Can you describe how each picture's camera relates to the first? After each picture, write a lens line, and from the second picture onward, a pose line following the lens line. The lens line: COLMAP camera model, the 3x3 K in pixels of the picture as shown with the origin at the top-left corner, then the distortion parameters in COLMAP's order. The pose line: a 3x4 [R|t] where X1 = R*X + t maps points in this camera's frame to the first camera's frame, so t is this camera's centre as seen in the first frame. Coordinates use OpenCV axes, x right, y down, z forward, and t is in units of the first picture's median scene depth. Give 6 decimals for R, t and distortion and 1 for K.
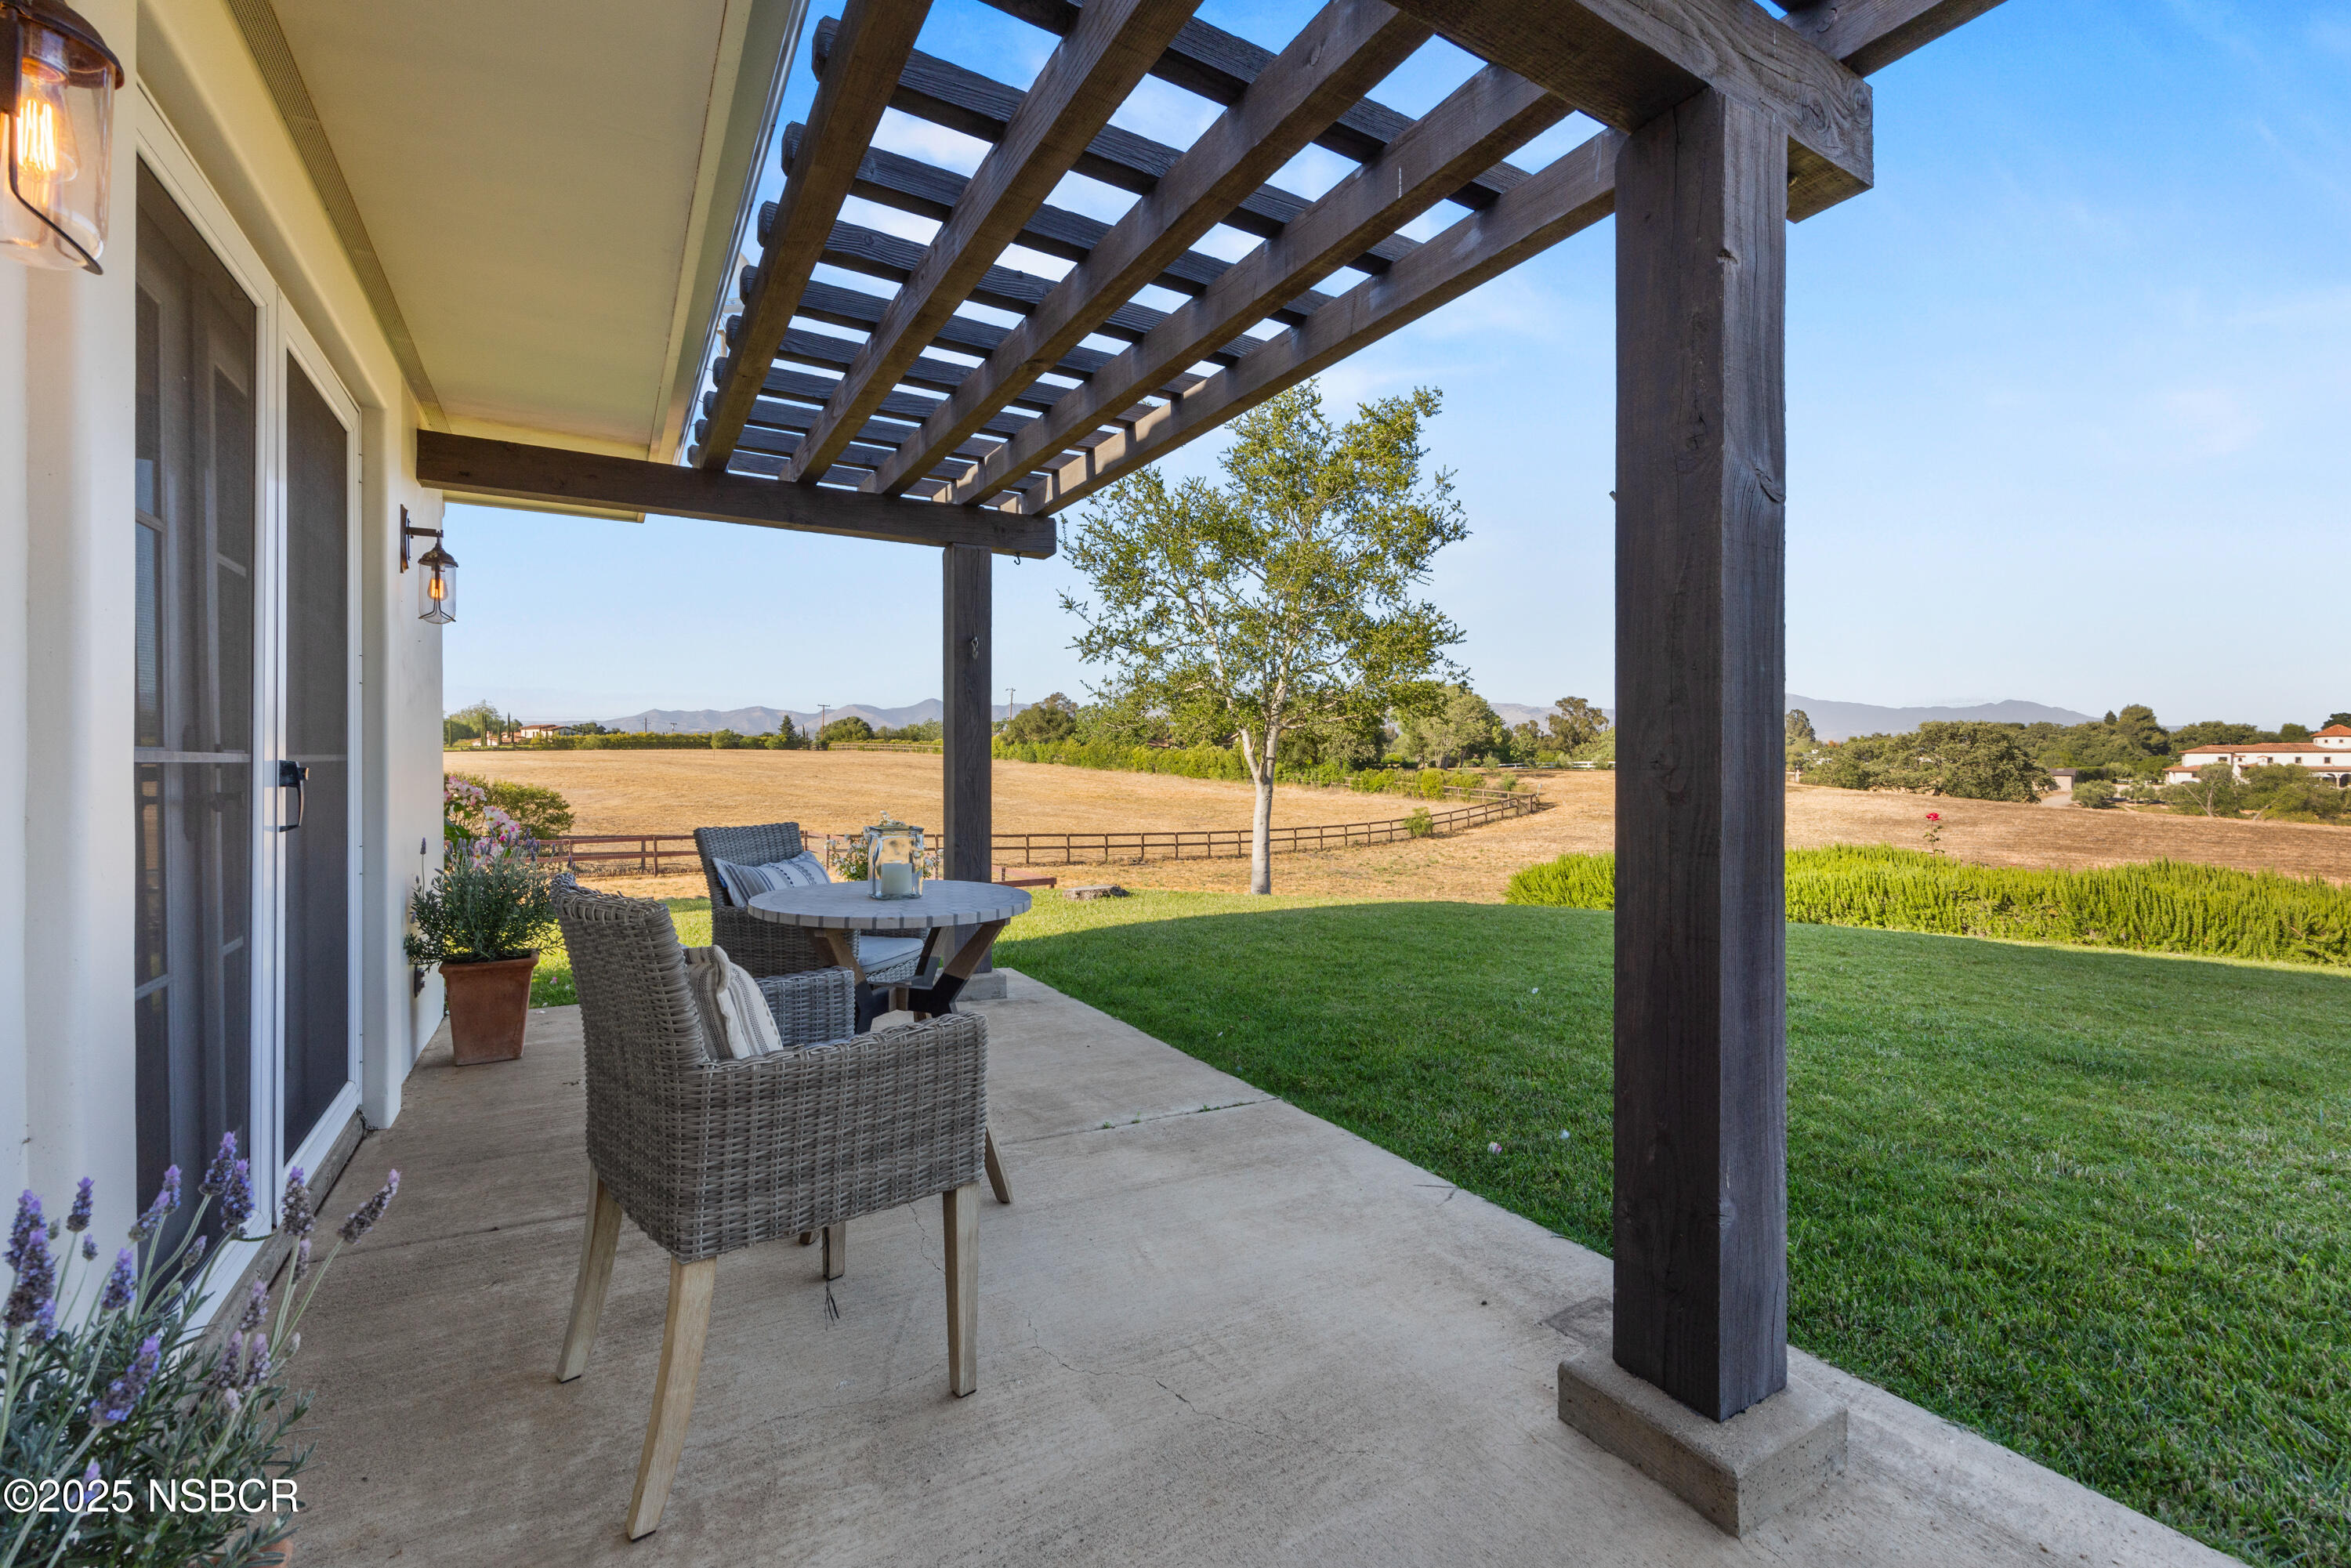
lens RADIAL K [[975.1, 0, 1162.9], [0, 975.1, 773.7], [0, 0, 1]] dist [-0.000053, -0.000120]
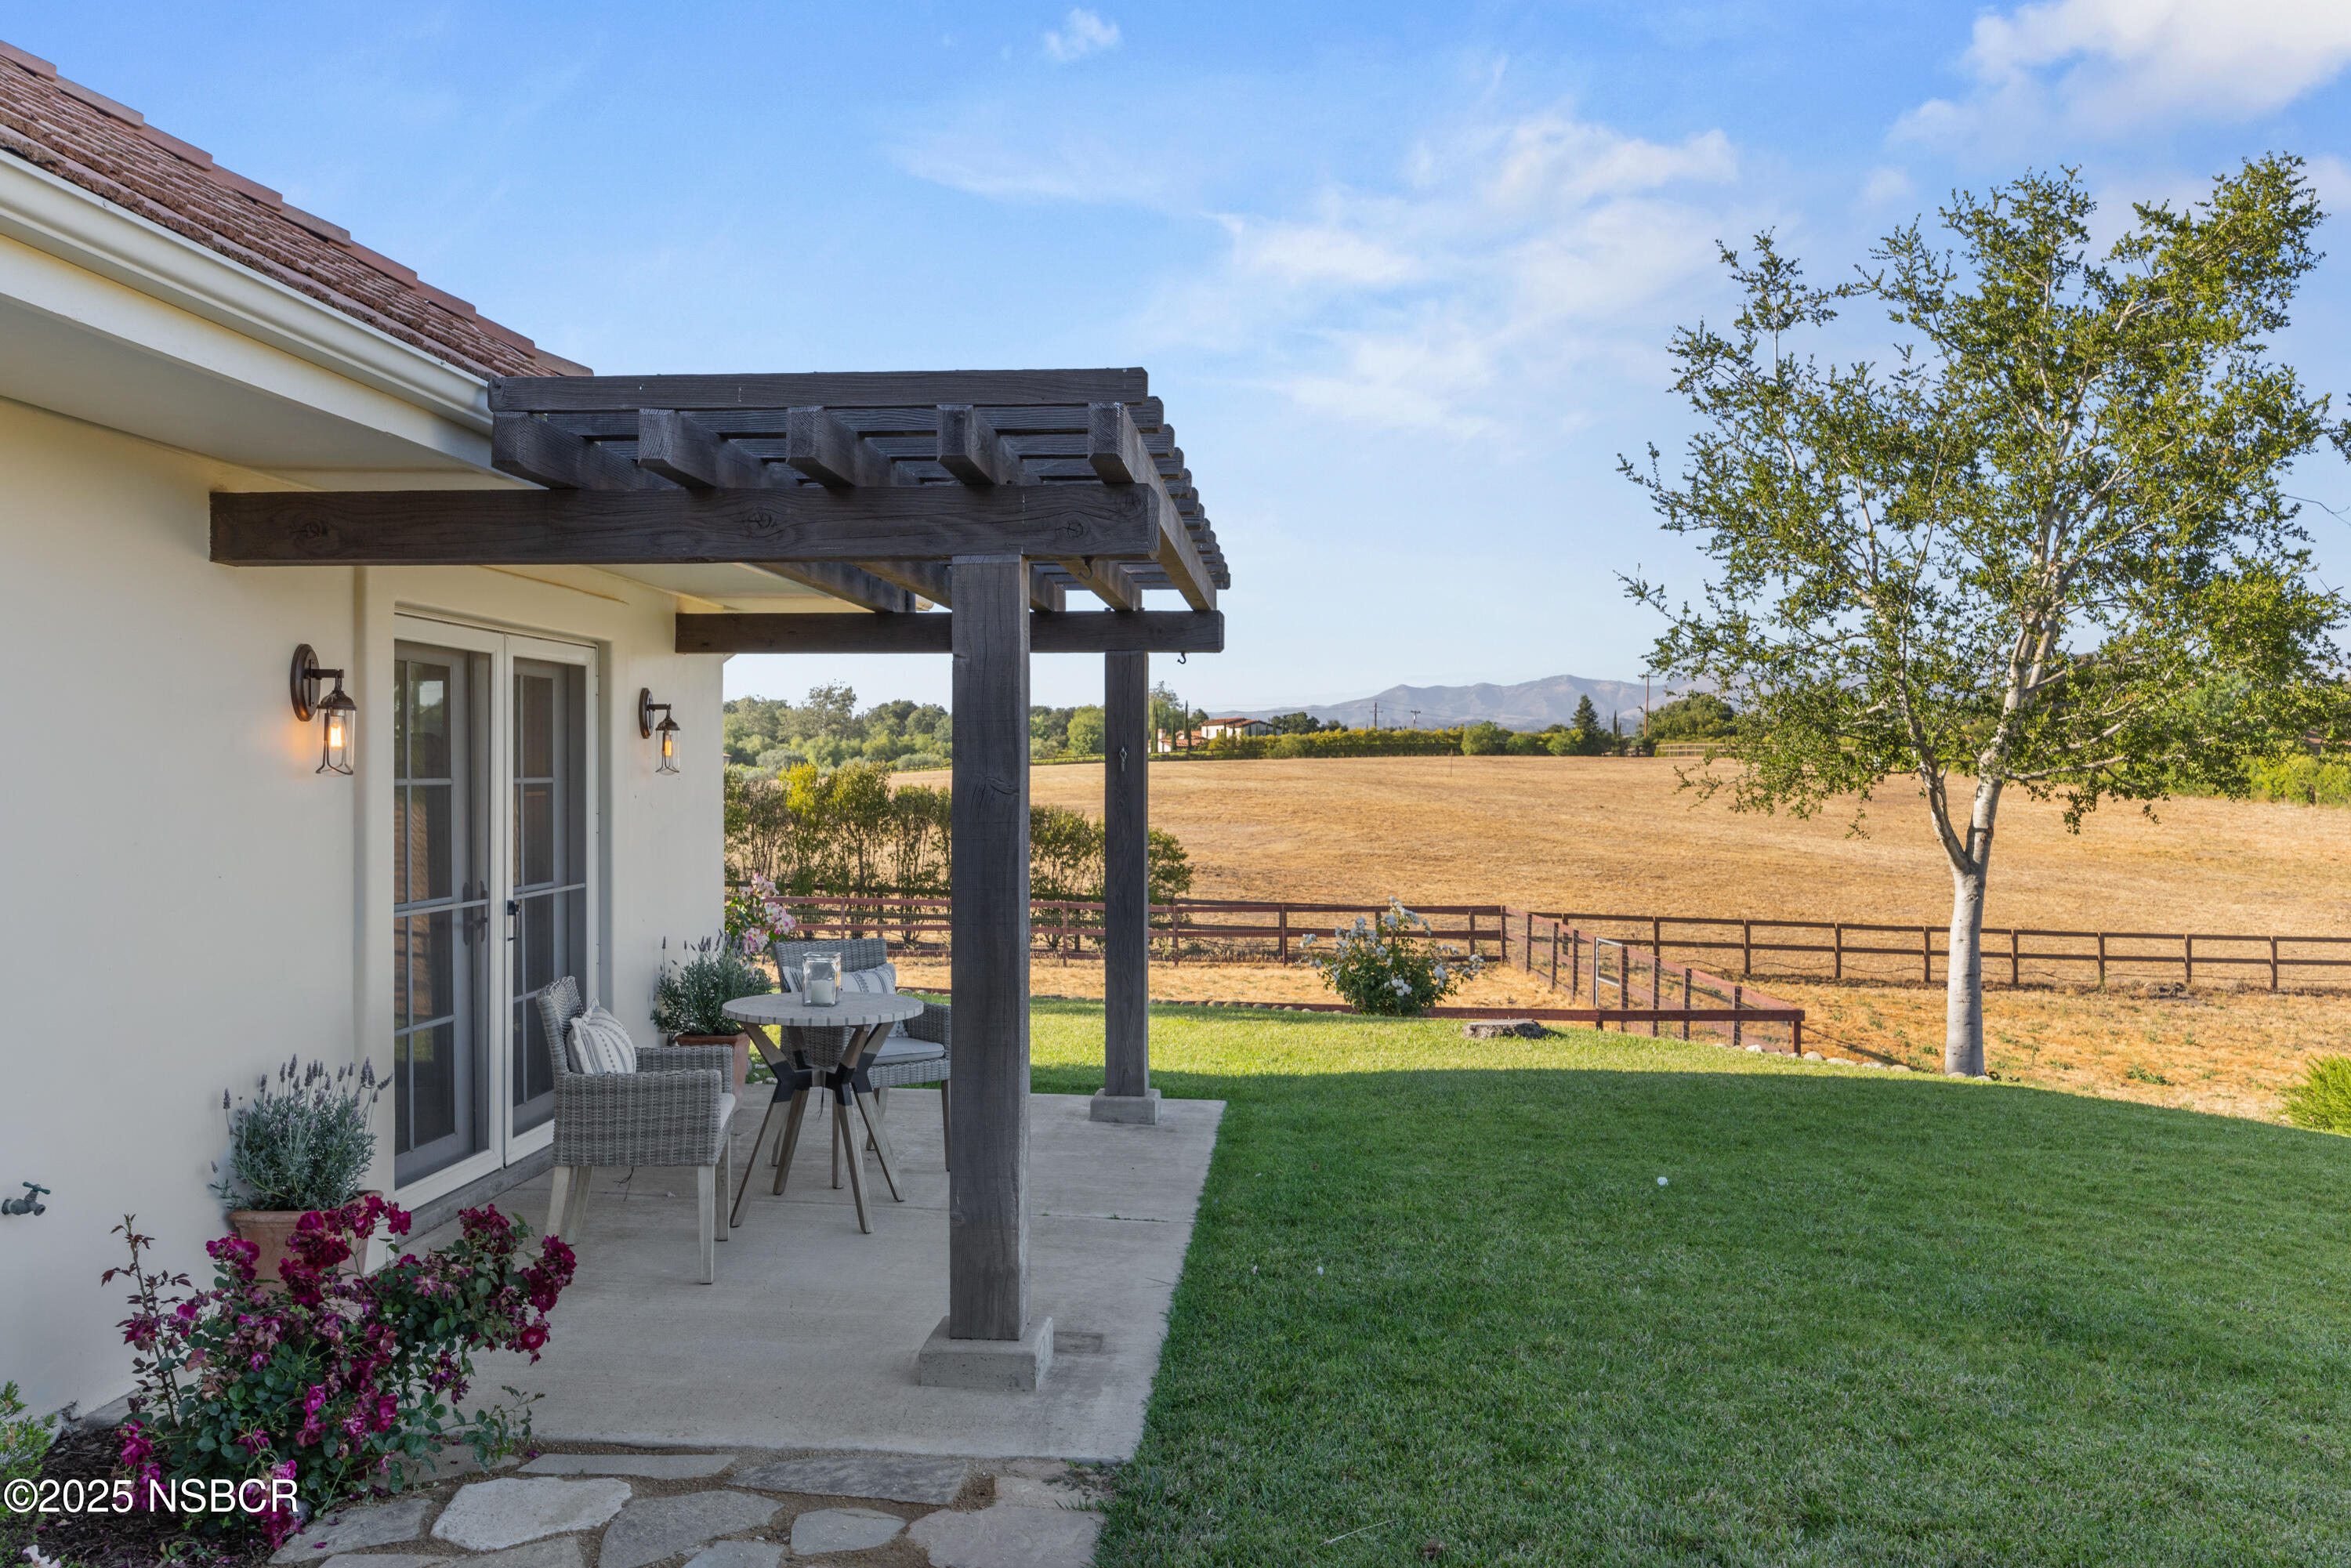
lens RADIAL K [[1809.7, 0, 1175.5], [0, 1809.7, 784.0], [0, 0, 1]] dist [-0.007024, -0.004861]
pose [[0.824837, 0.001776, -0.565368, 0.070643], [-0.005323, 0.999975, -0.004626, -0.007845], [0.565346, 0.006825, 0.824826, -0.036832]]
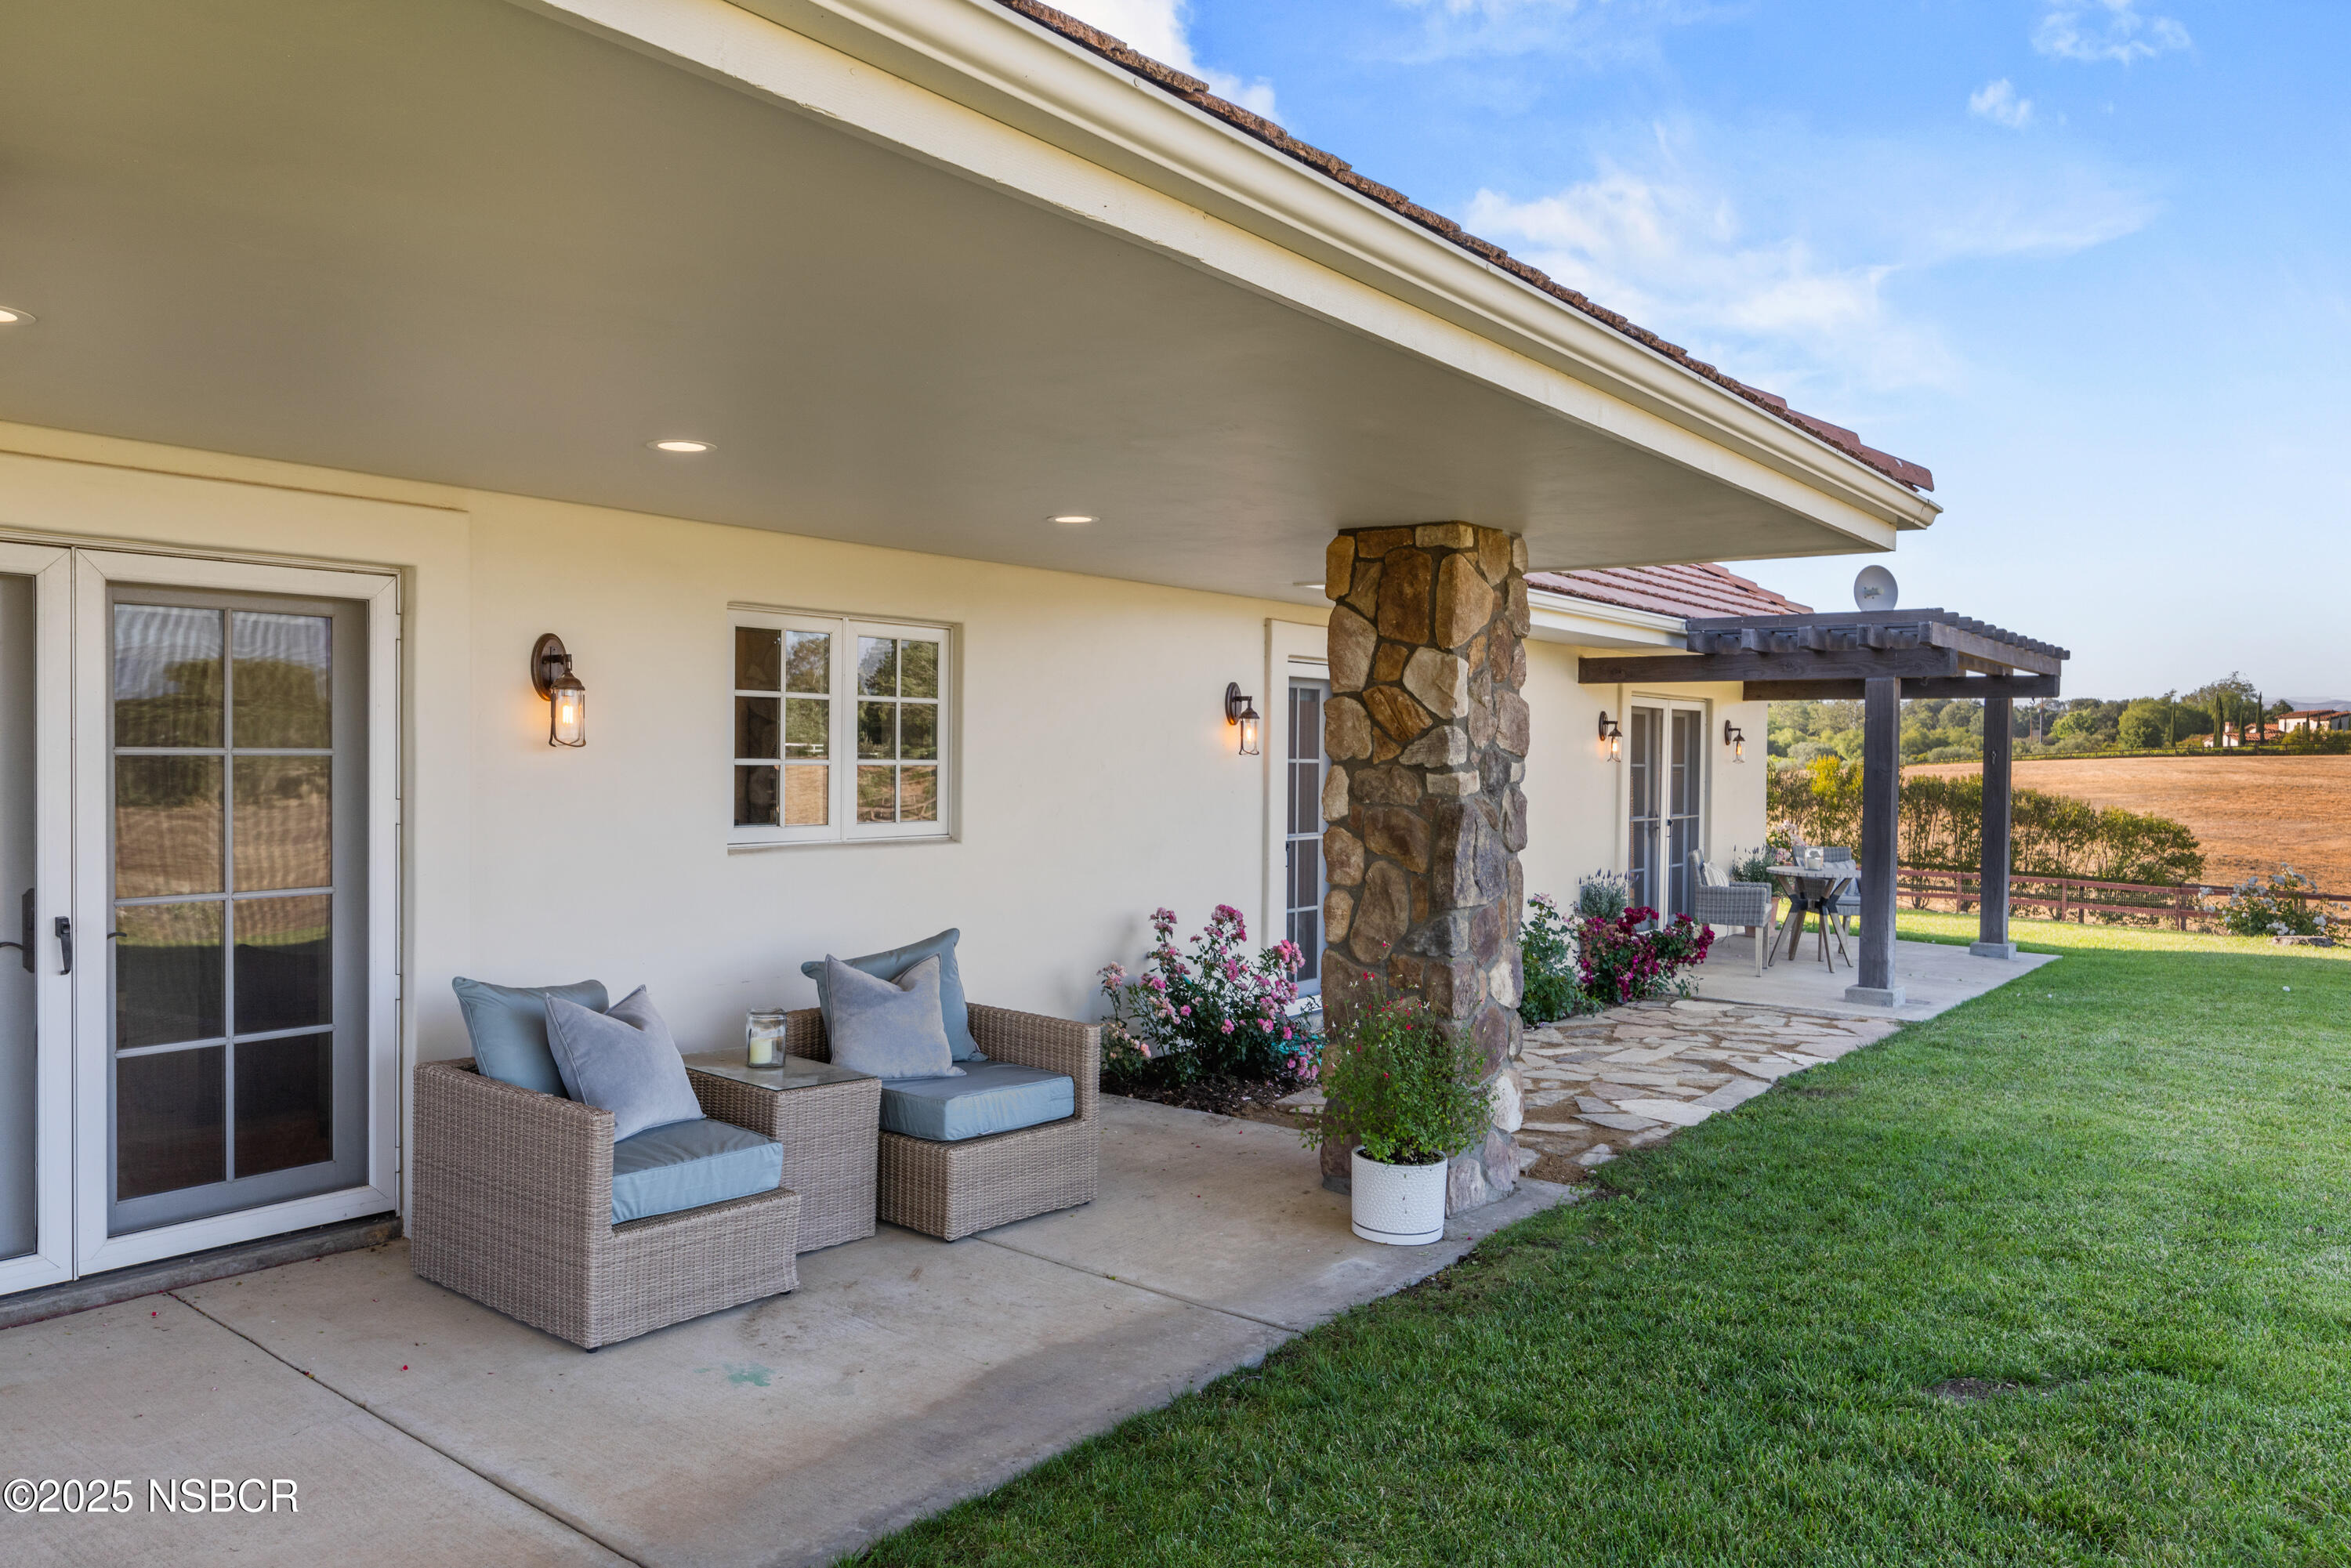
lens RADIAL K [[1614.6, 0, 1175.5], [0, 1614.6, 784.0], [0, 0, 1]] dist [-0.010365, -0.003318]
pose [[0.370476, 0.017478, -0.928678, 0.160594], [-0.020600, 0.999732, 0.010597, -0.006655], [0.928614, 0.015205, 0.370737, -0.118826]]
